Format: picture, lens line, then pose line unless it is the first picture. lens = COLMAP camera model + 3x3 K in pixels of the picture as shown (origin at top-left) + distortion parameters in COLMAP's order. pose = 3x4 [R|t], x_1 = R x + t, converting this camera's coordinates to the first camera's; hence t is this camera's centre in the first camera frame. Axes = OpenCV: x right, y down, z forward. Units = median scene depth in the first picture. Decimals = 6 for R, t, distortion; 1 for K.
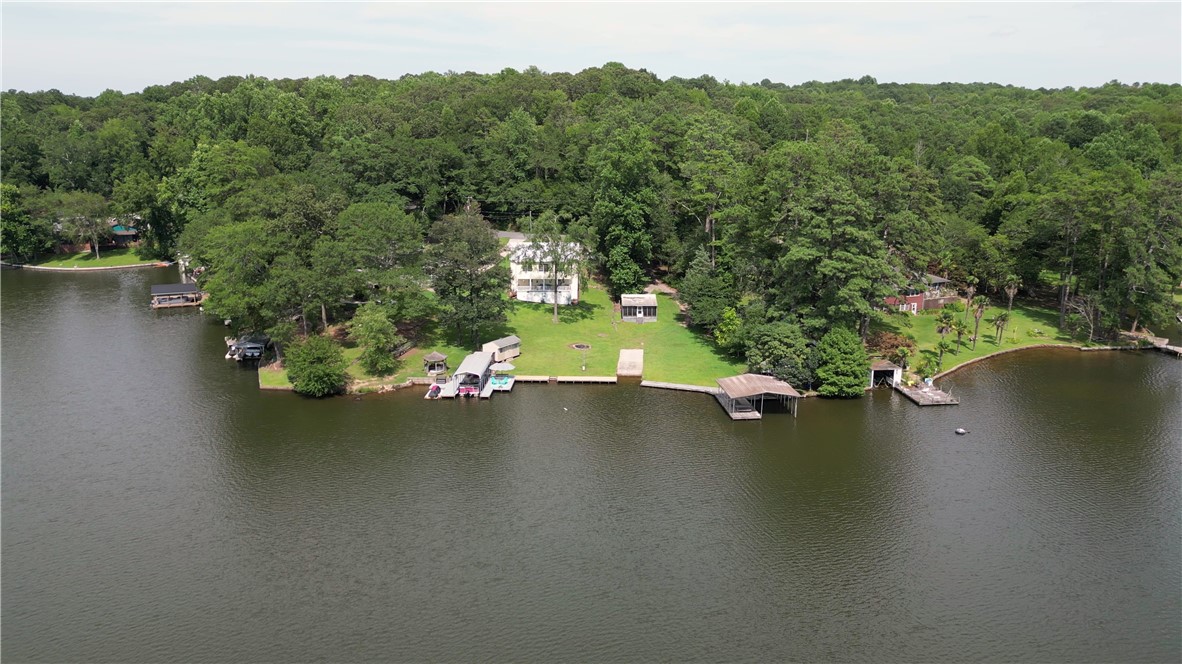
lens RADIAL K [[983.2, 0, 592.1], [0, 983.2, 335.2], [0, 0, 1]] dist [0.033571, -0.011507]
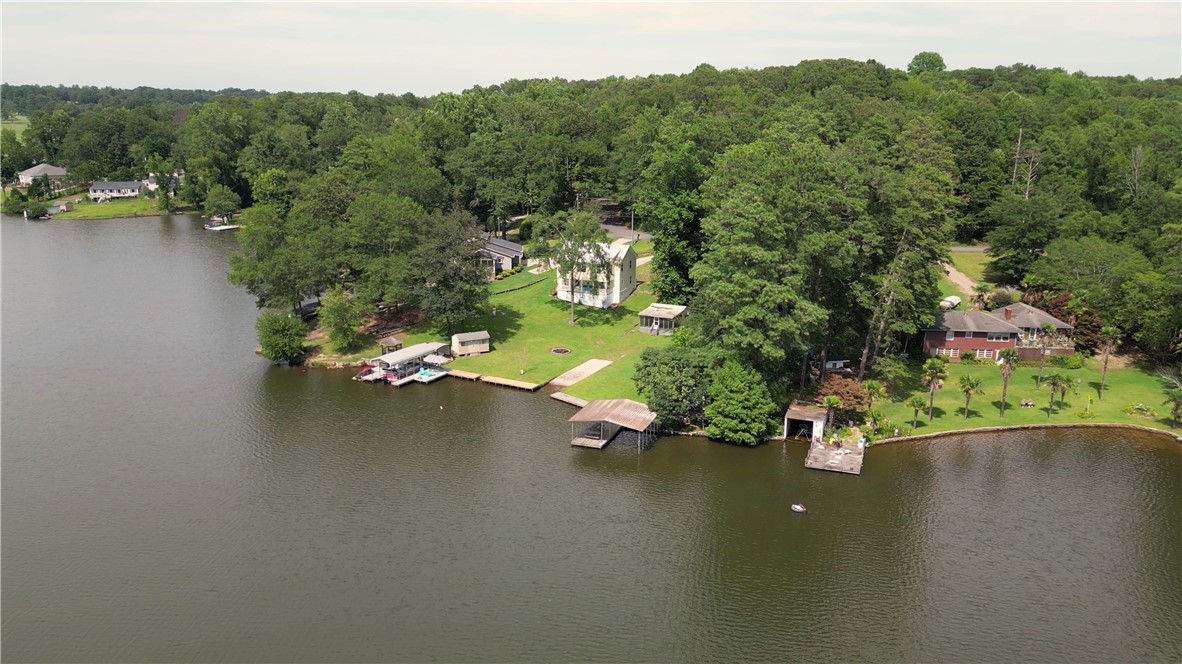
lens RADIAL K [[983.2, 0, 591.6], [0, 983.2, 326.3], [0, 0, 1]] dist [0.033571, -0.011507]
pose [[0.862319, 0.106787, -0.494977, 0.465893], [-0.109022, 0.993738, 0.024459, -0.037547], [0.494490, 0.032872, 0.868562, 0.159505]]
